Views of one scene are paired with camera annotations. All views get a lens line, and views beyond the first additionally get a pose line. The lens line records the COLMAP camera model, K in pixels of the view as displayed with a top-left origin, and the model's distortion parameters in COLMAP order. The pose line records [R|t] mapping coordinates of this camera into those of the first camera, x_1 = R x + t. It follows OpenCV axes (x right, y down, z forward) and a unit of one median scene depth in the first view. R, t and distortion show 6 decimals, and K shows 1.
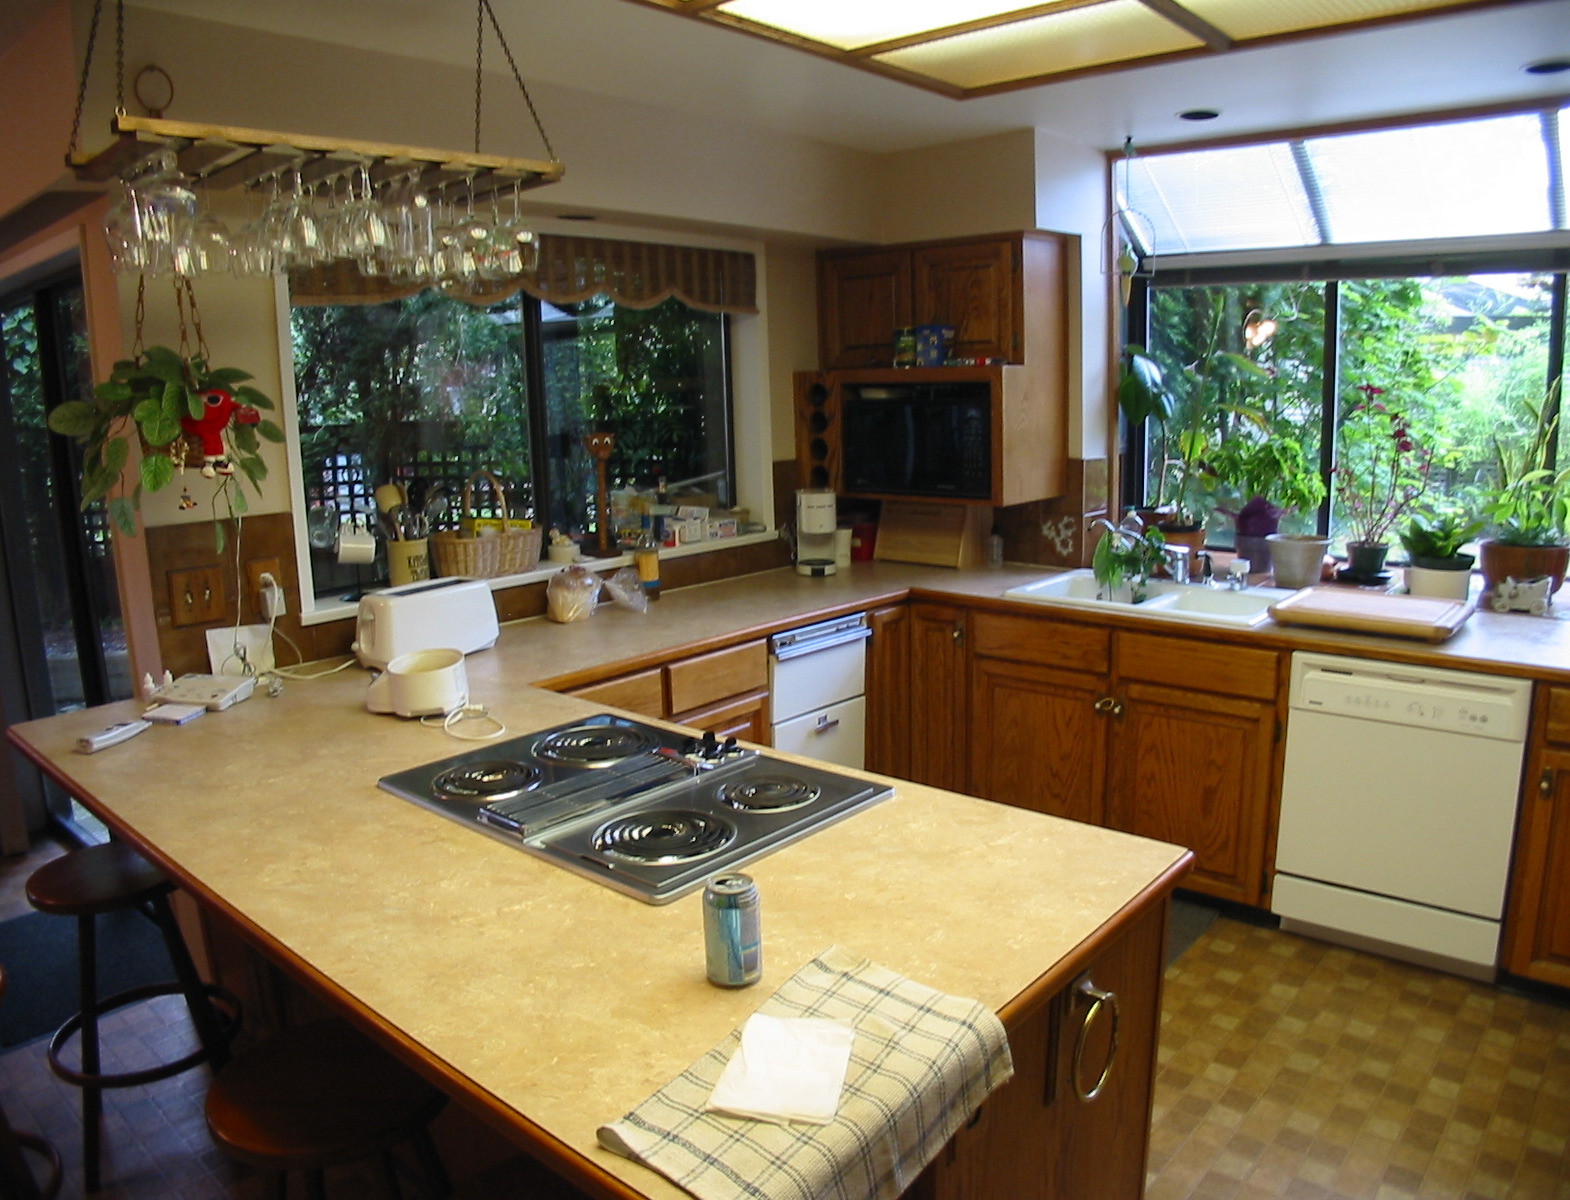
lens RADIAL K [[1148.3, 0, 785.0], [0, 1148.3, 600.0], [0, 0, 1]] dist [-0.209029, 0.000063]
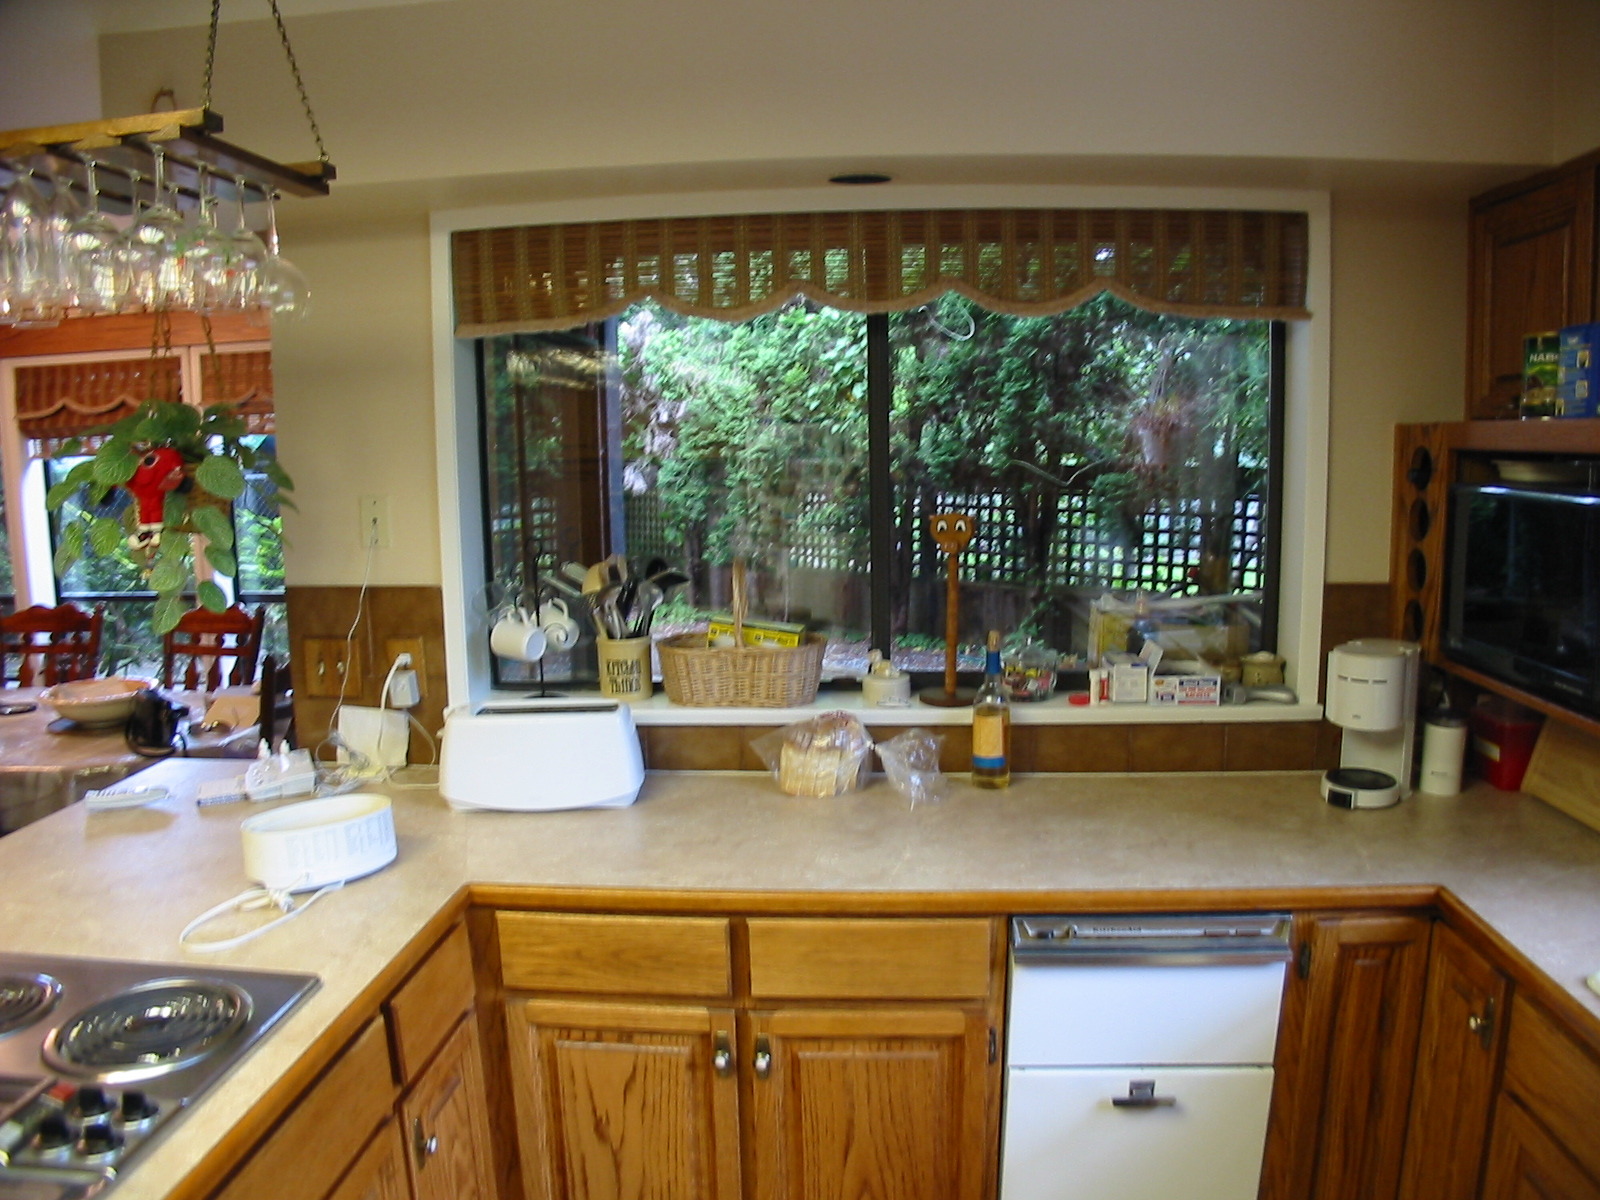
lens RADIAL K [[1142.5, 0, 800.0], [0, 1142.5, 600.0], [0, 0, 1]] dist [-0.134420, 0.003382]
pose [[0.604447, 0.121075, -0.787391, 0.296265], [-0.145610, 0.988524, 0.040224, -0.110166], [0.783225, 0.090339, 0.615140, 0.527823]]
